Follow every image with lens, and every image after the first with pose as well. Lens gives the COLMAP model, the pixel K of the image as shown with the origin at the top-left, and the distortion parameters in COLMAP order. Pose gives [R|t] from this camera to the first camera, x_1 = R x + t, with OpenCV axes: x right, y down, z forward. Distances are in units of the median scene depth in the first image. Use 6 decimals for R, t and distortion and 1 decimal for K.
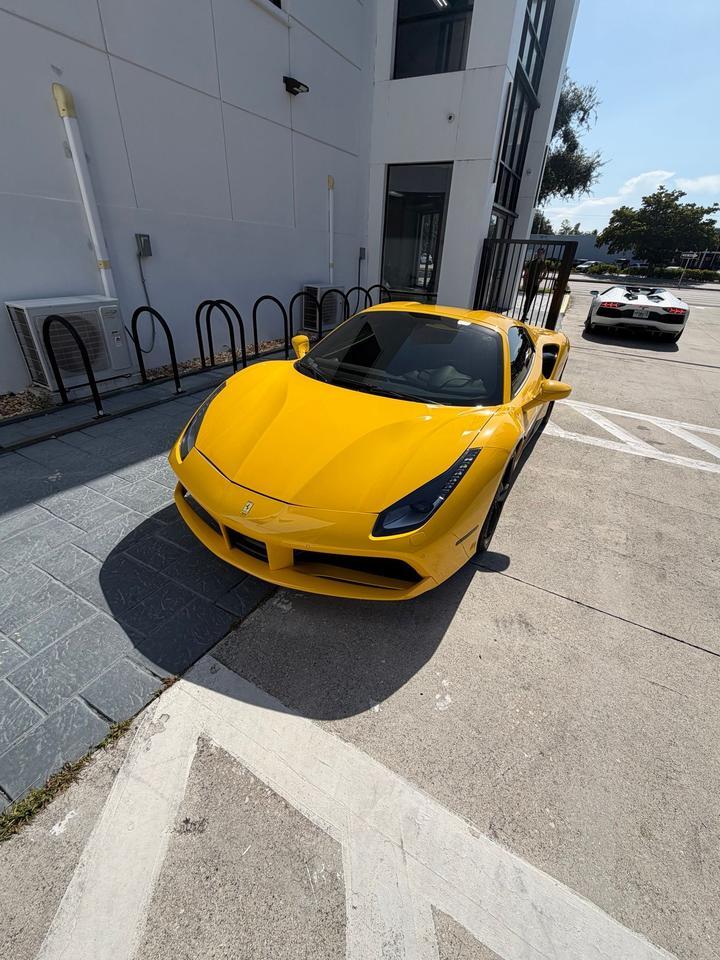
lens RADIAL K [[409.0, 0, 357.0], [0, 409.0, 478.8], [0, 0, 1]] dist [-0.000537, -0.000752]
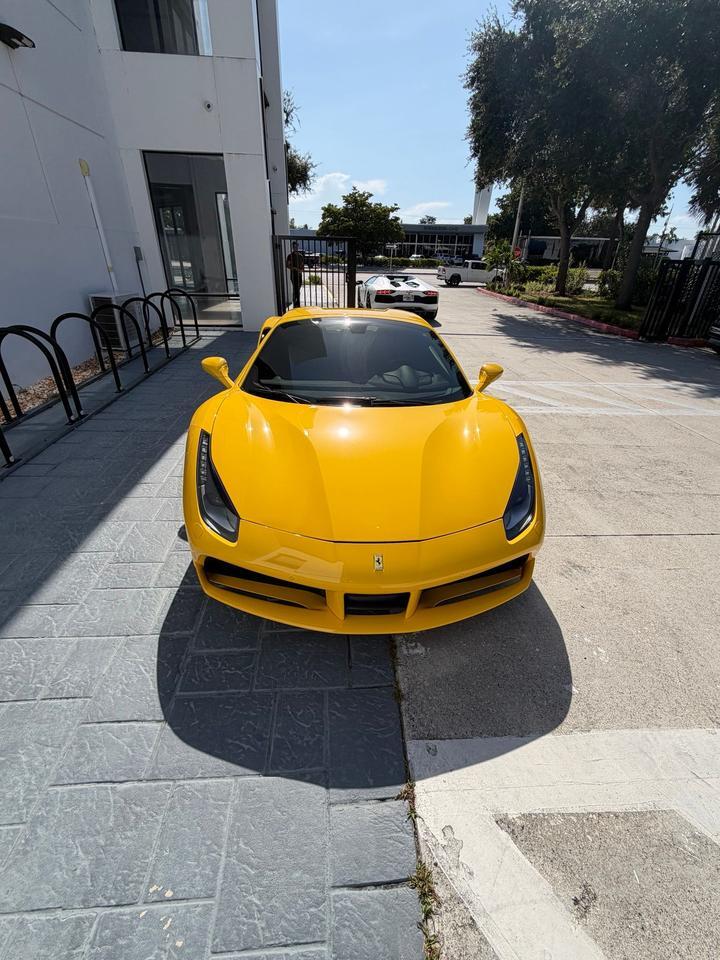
lens RADIAL K [[409.0, 0, 359.4], [0, 409.0, 480.5], [0, 0, 1]] dist [-0.000537, -0.000752]
pose [[0.836443, -0.286113, 0.467443, -0.546598], [0.279510, 0.956354, 0.085211, -0.150196], [-0.471421, 0.059382, 0.879907, 0.209313]]
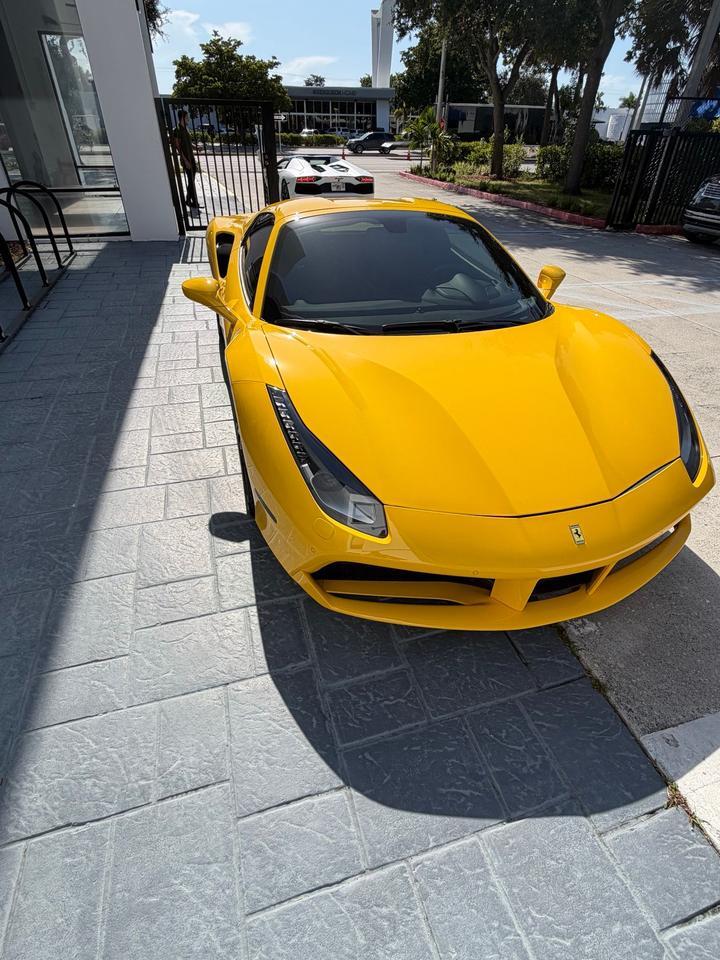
lens RADIAL K [[484.1, 0, 362.4], [0, 484.1, 479.4], [0, 0, 1]] dist [0.000003, -0.001213]
pose [[0.693998, -0.445586, 0.565526, -0.772450], [0.364549, 0.894822, 0.257678, -0.289407], [-0.620863, 0.027334, 0.783442, 0.494611]]
